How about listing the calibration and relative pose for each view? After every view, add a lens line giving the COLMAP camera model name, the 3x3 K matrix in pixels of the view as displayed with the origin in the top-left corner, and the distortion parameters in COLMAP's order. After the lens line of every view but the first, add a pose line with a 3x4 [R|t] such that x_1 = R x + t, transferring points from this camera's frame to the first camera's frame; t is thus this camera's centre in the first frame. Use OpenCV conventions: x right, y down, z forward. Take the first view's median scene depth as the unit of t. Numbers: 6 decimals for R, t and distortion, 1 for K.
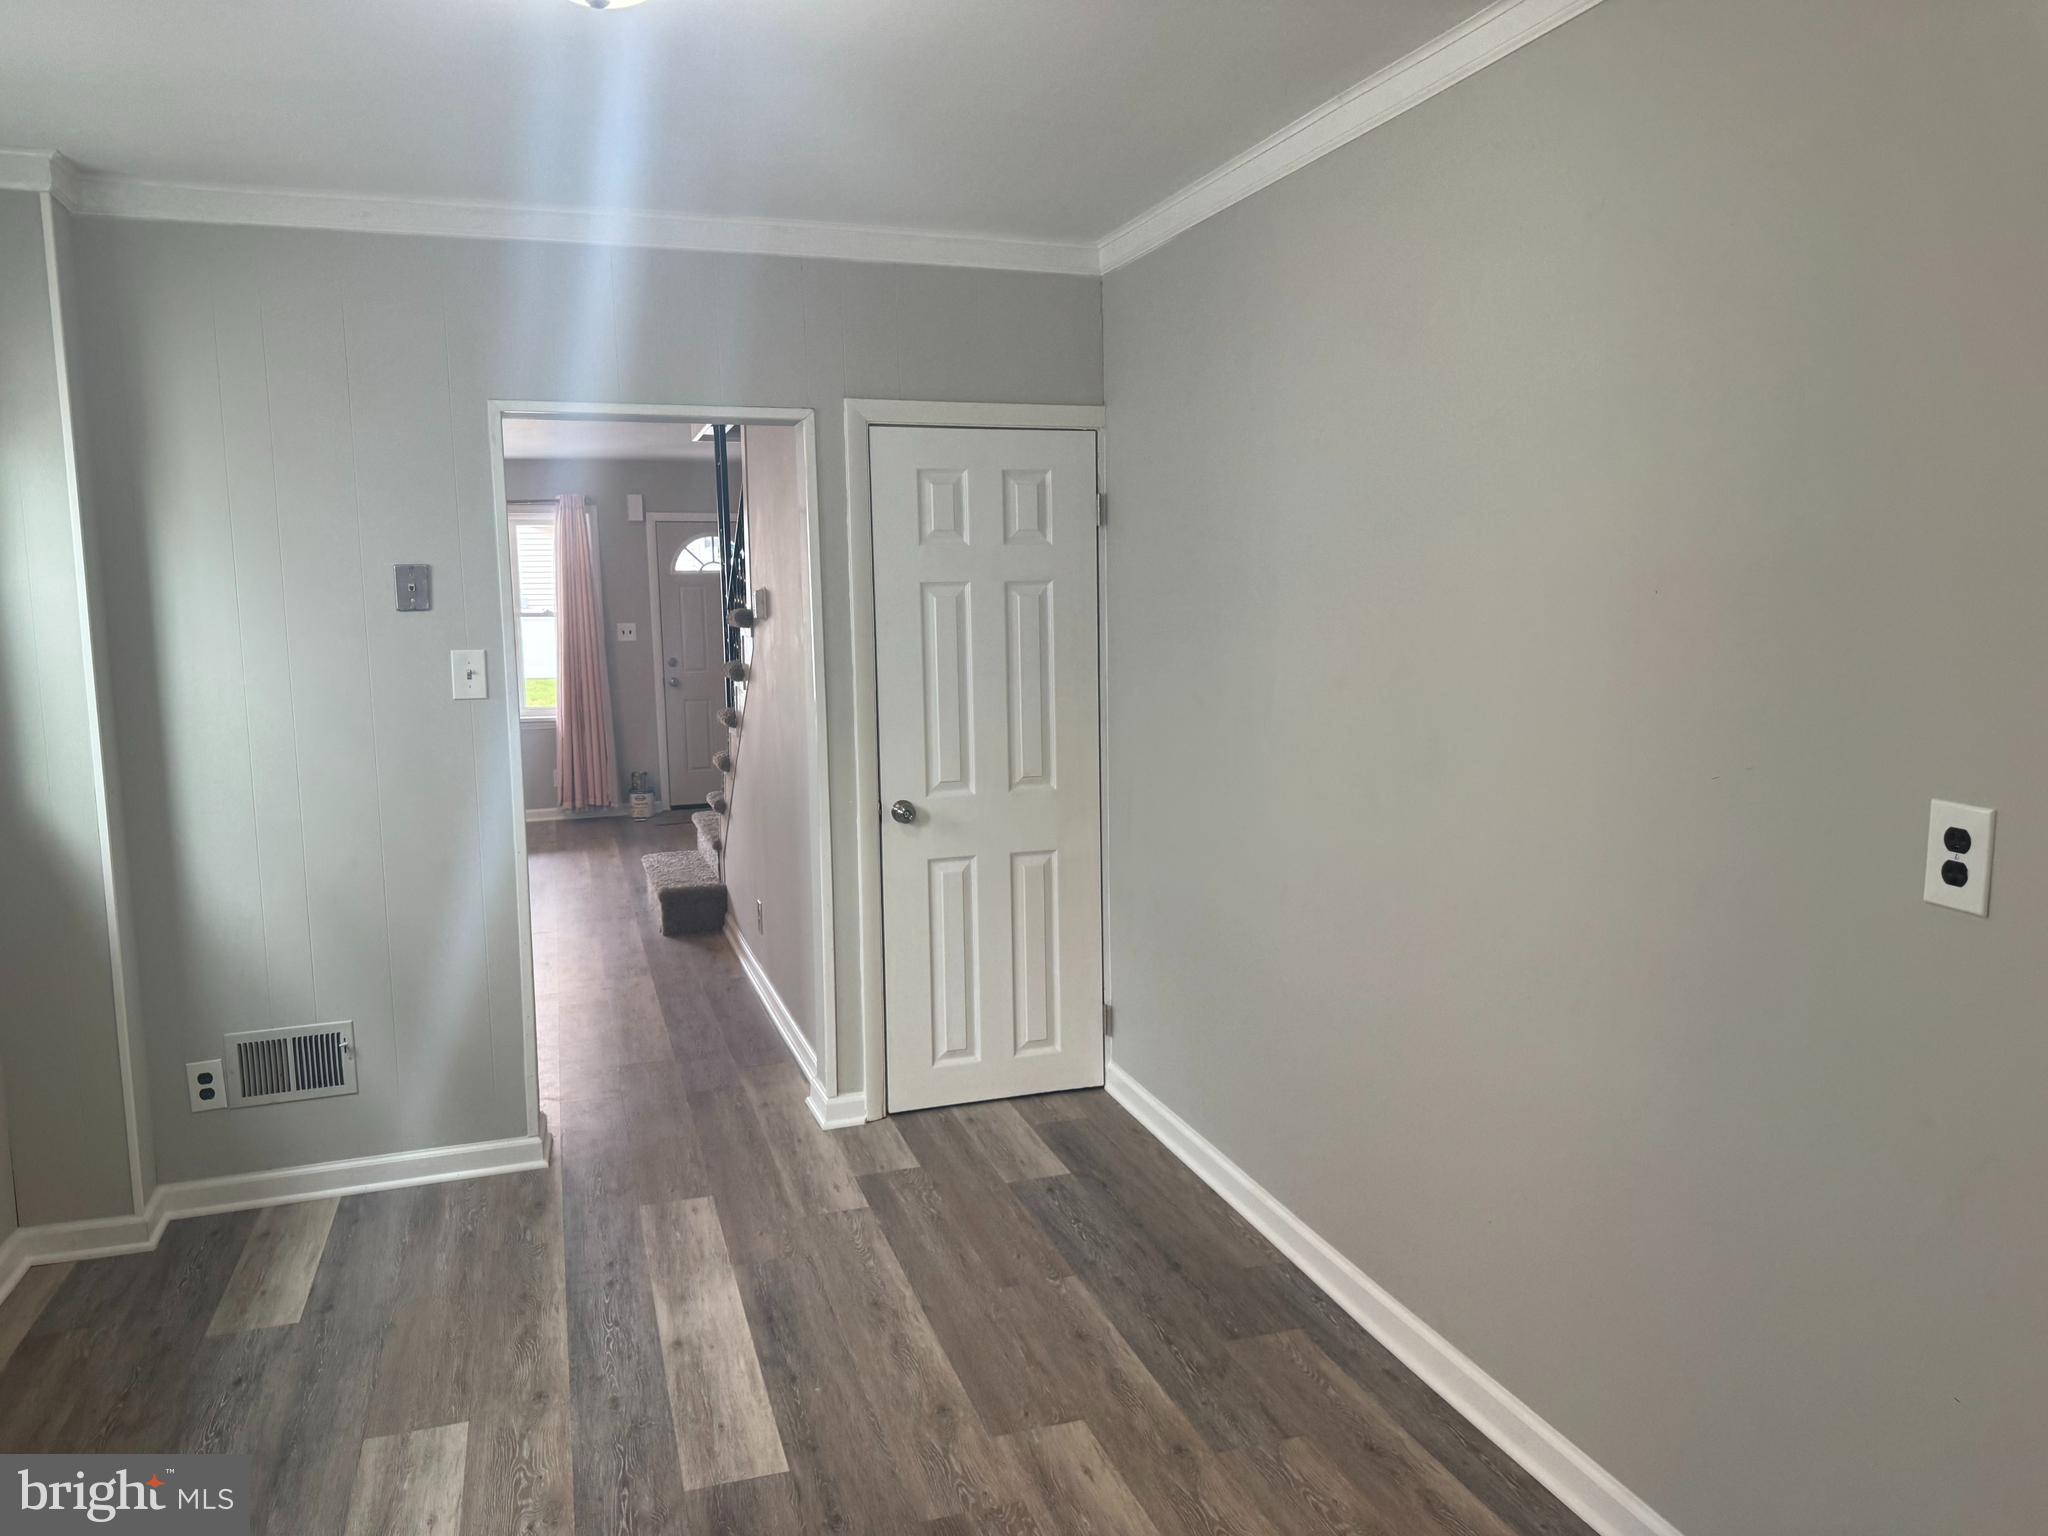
lens RADIAL K [[1444.0, 0, 1024.0], [0, 1444.0, 768.0], [0, 0, 1]] dist [0.003855, -0.041604]
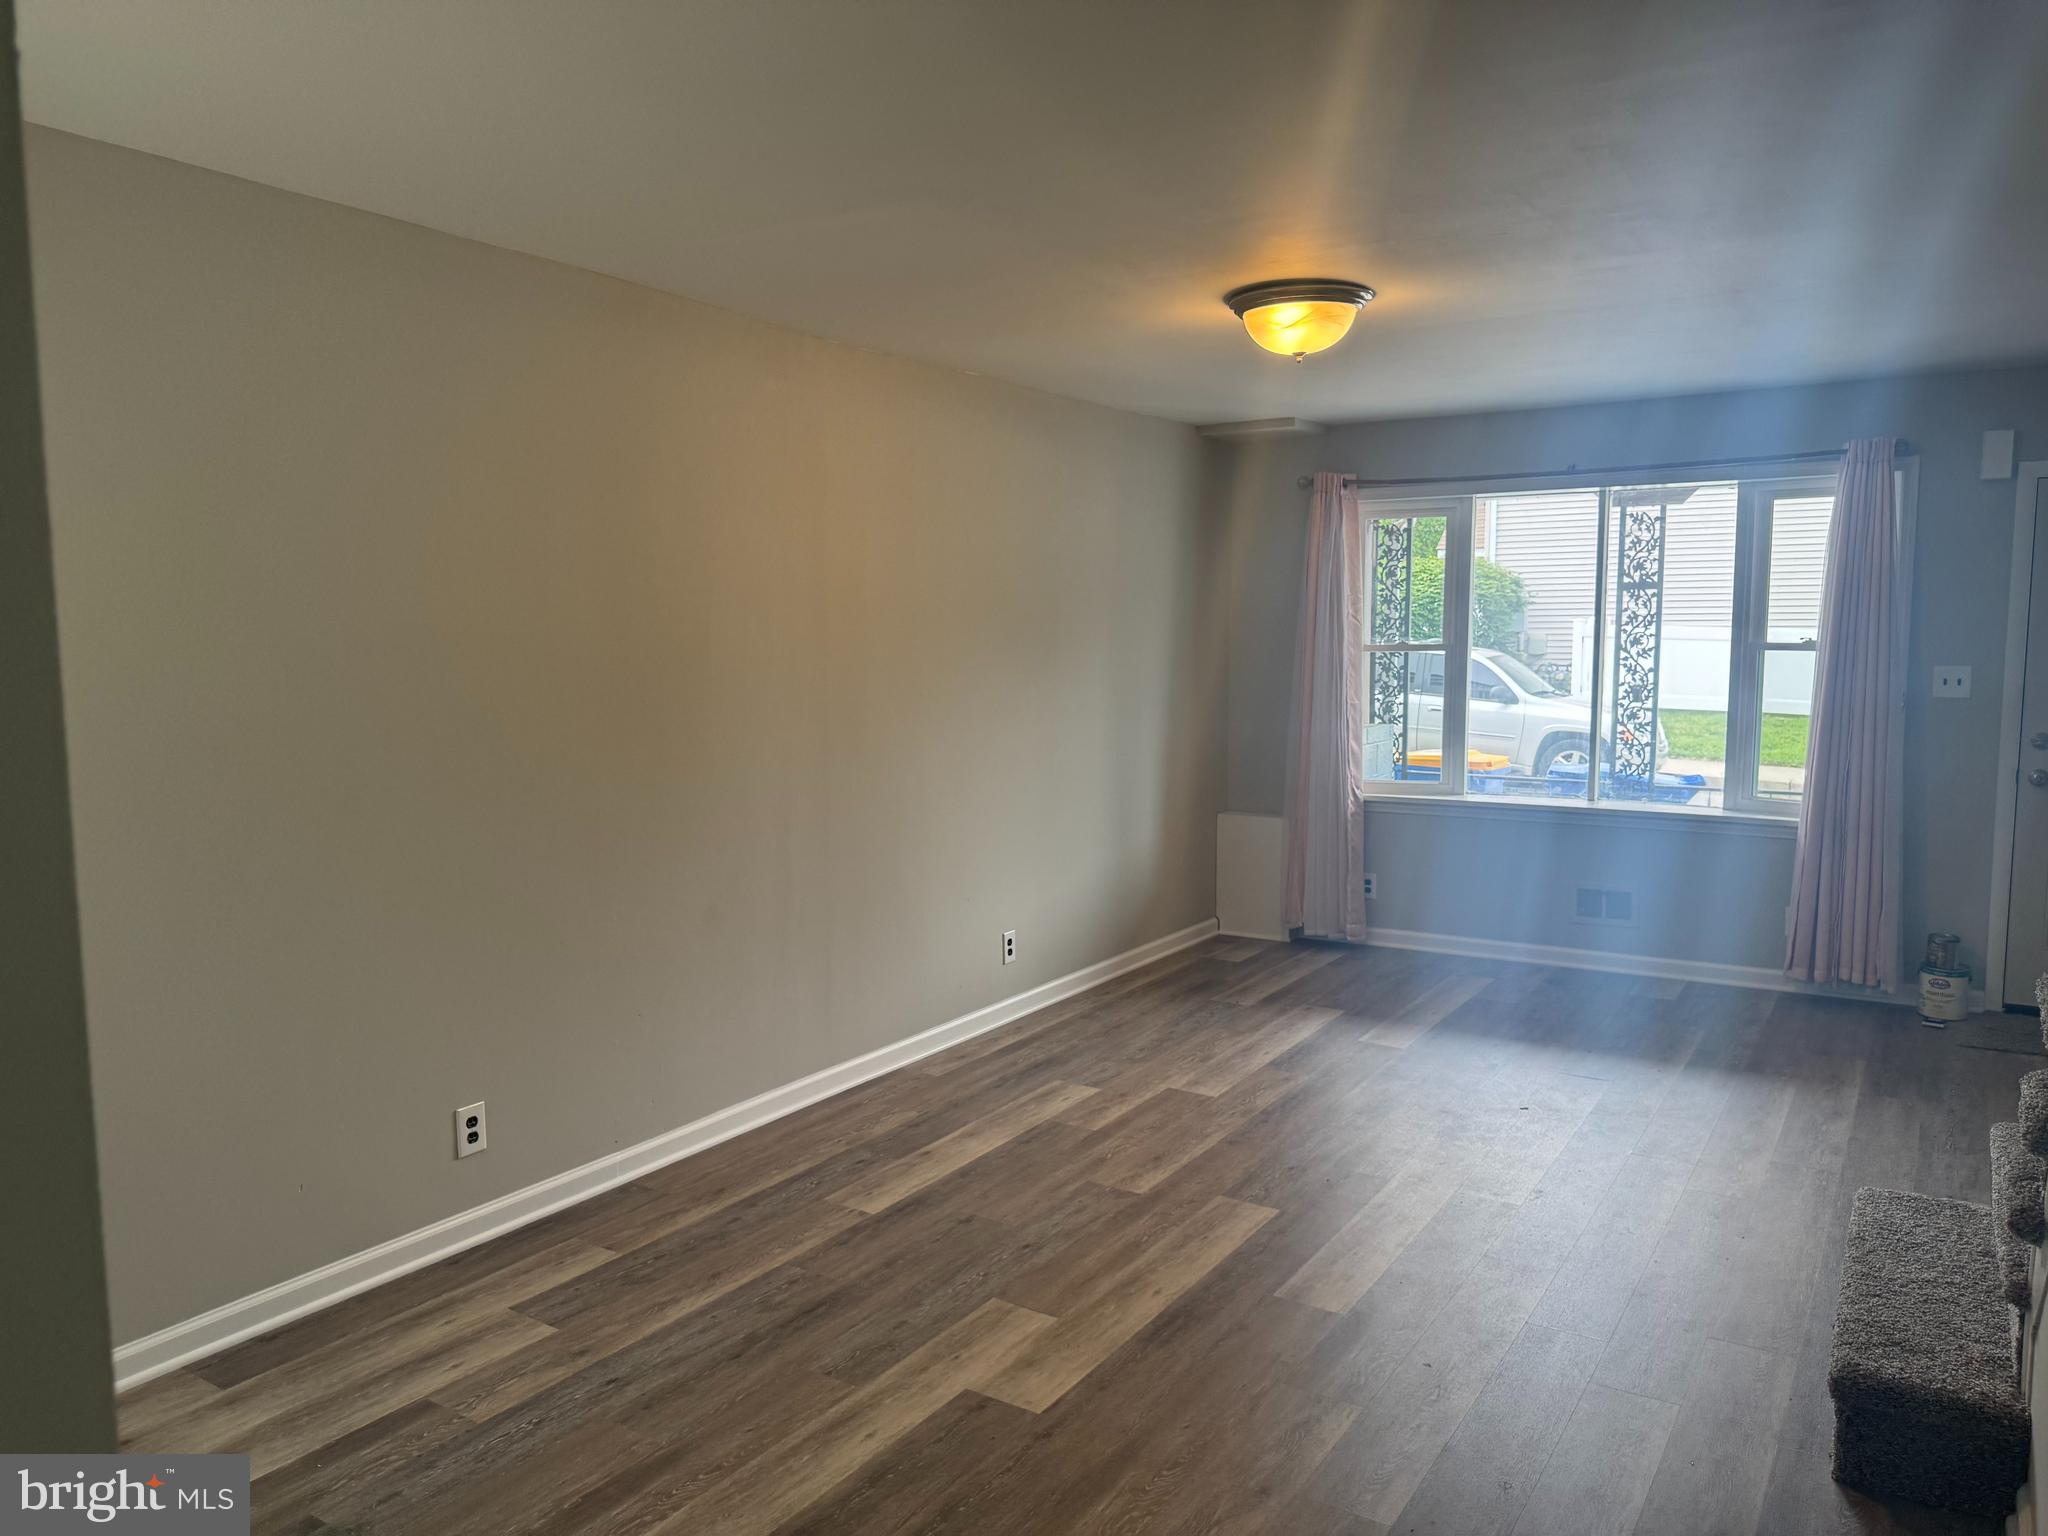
lens RADIAL K [[1444.0, 0, 1024.0], [0, 1444.0, 768.0], [0, 0, 1]] dist [0.003855, -0.041604]
pose [[0.626853, 0.092766, -0.773595, -0.069239], [-0.099634, 0.994279, 0.038495, -0.047147], [0.772741, 0.052946, 0.632510, 0.380490]]
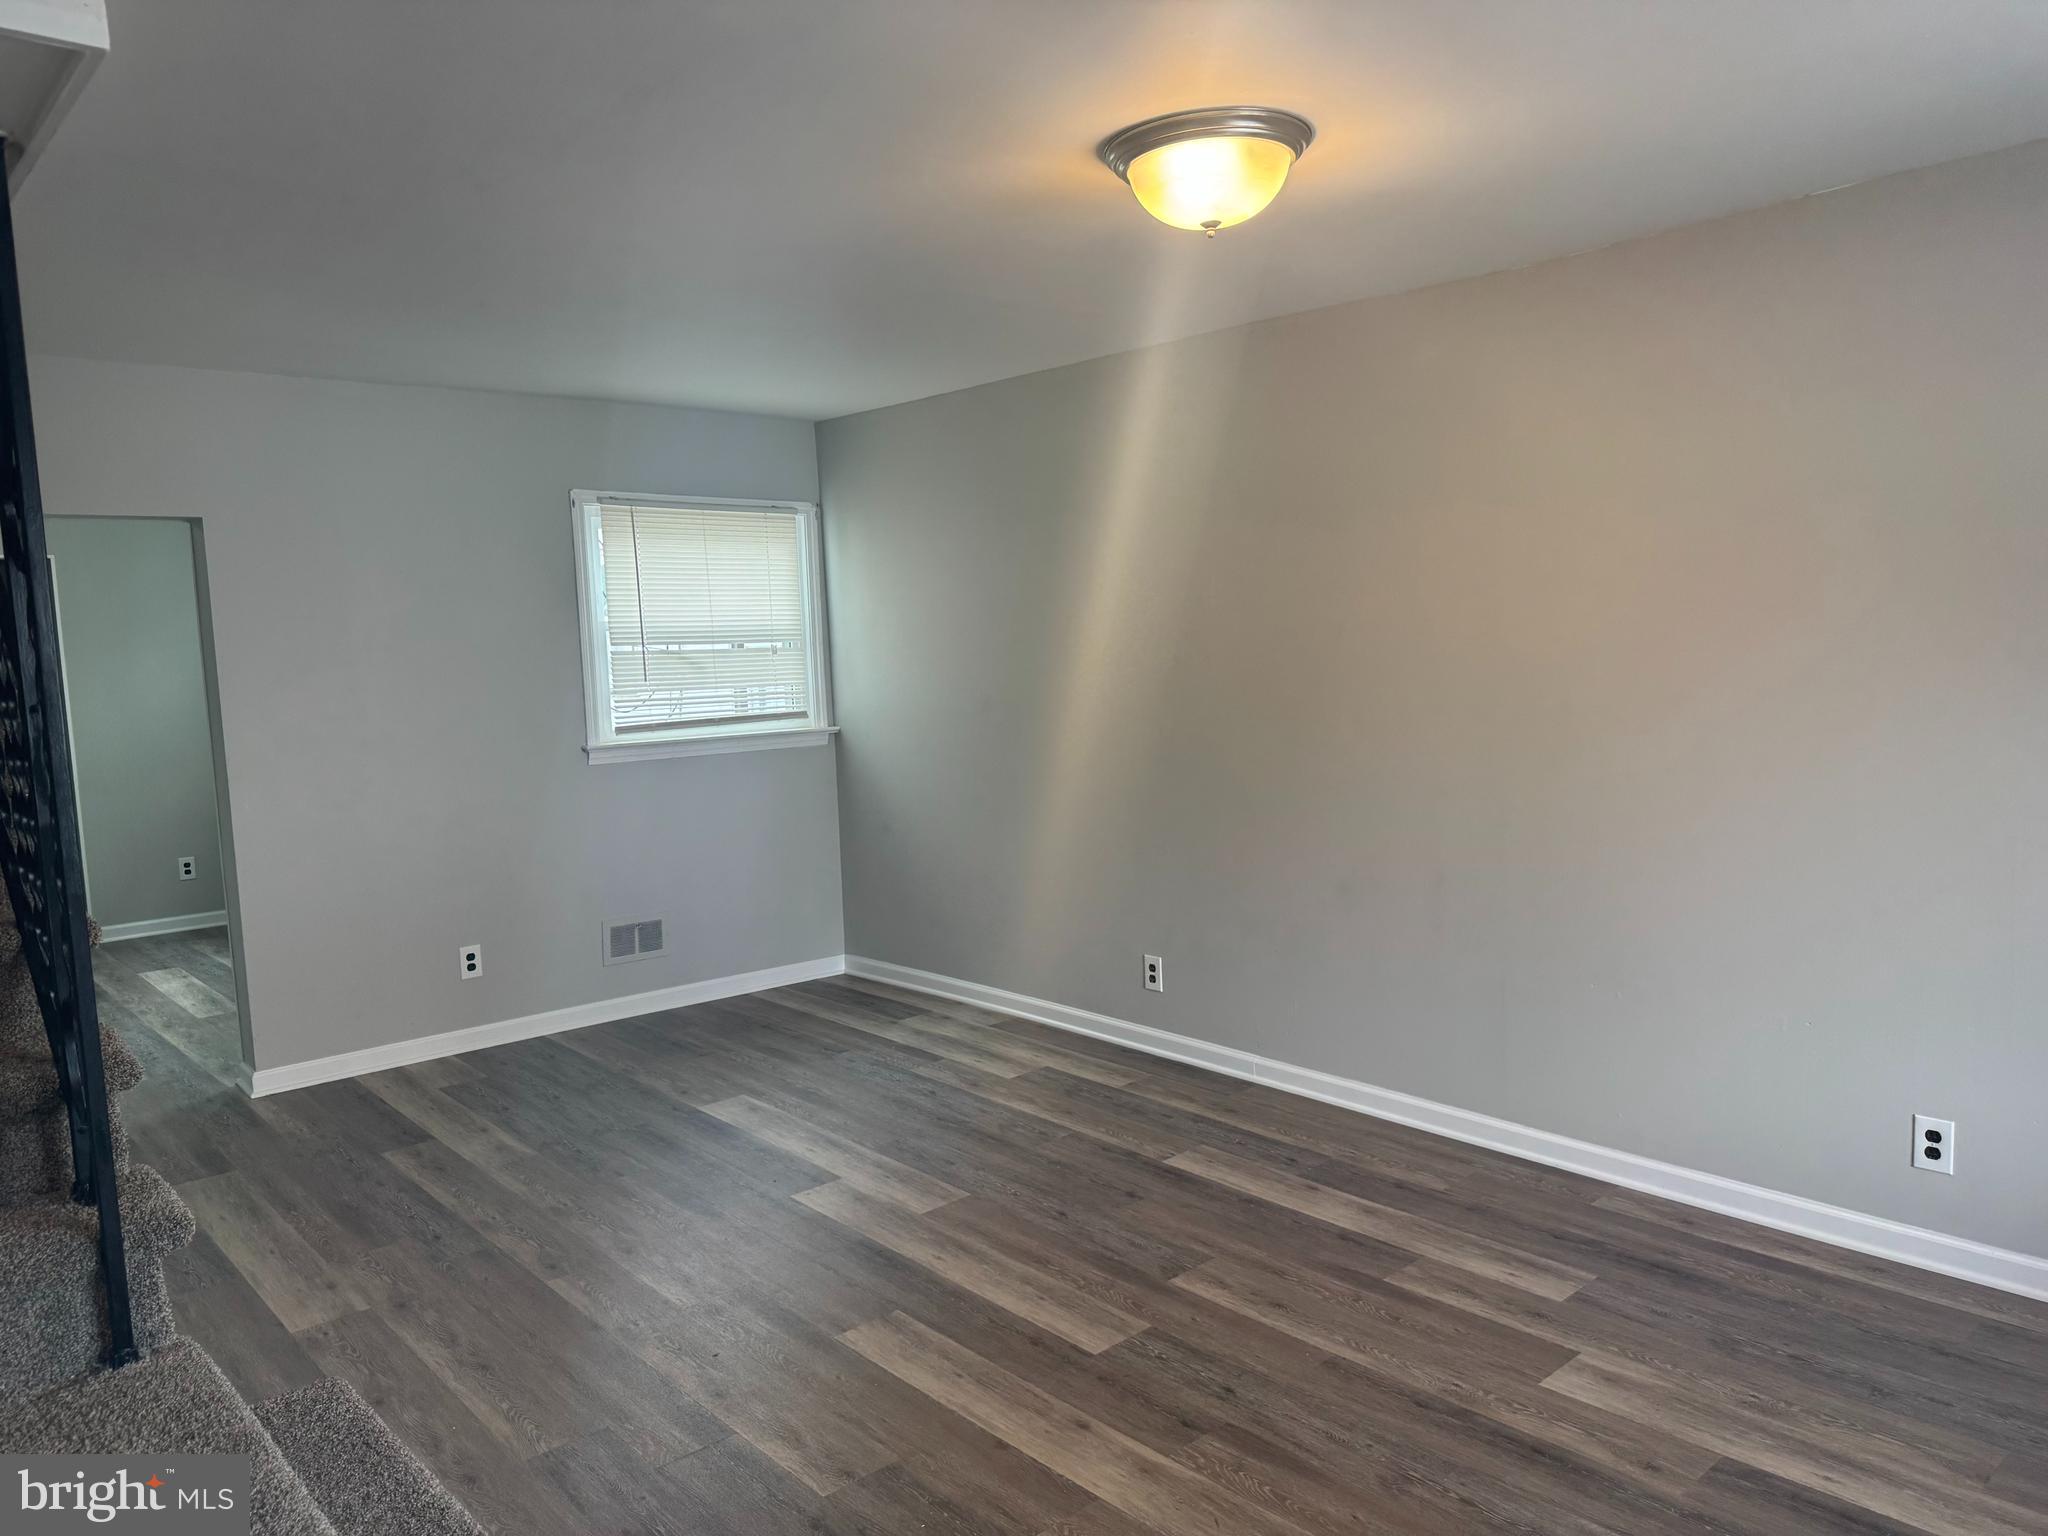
lens RADIAL K [[1445.3, 0, 1026.0], [0, 1445.3, 754.7], [0, 0, 1]] dist [-0.002155, -0.003459]
pose [[-0.916140, 0.087375, -0.391219, -0.173002], [0.002474, 0.977169, 0.212450, -0.106021], [0.400850, 0.193666, -0.895440, 0.858616]]
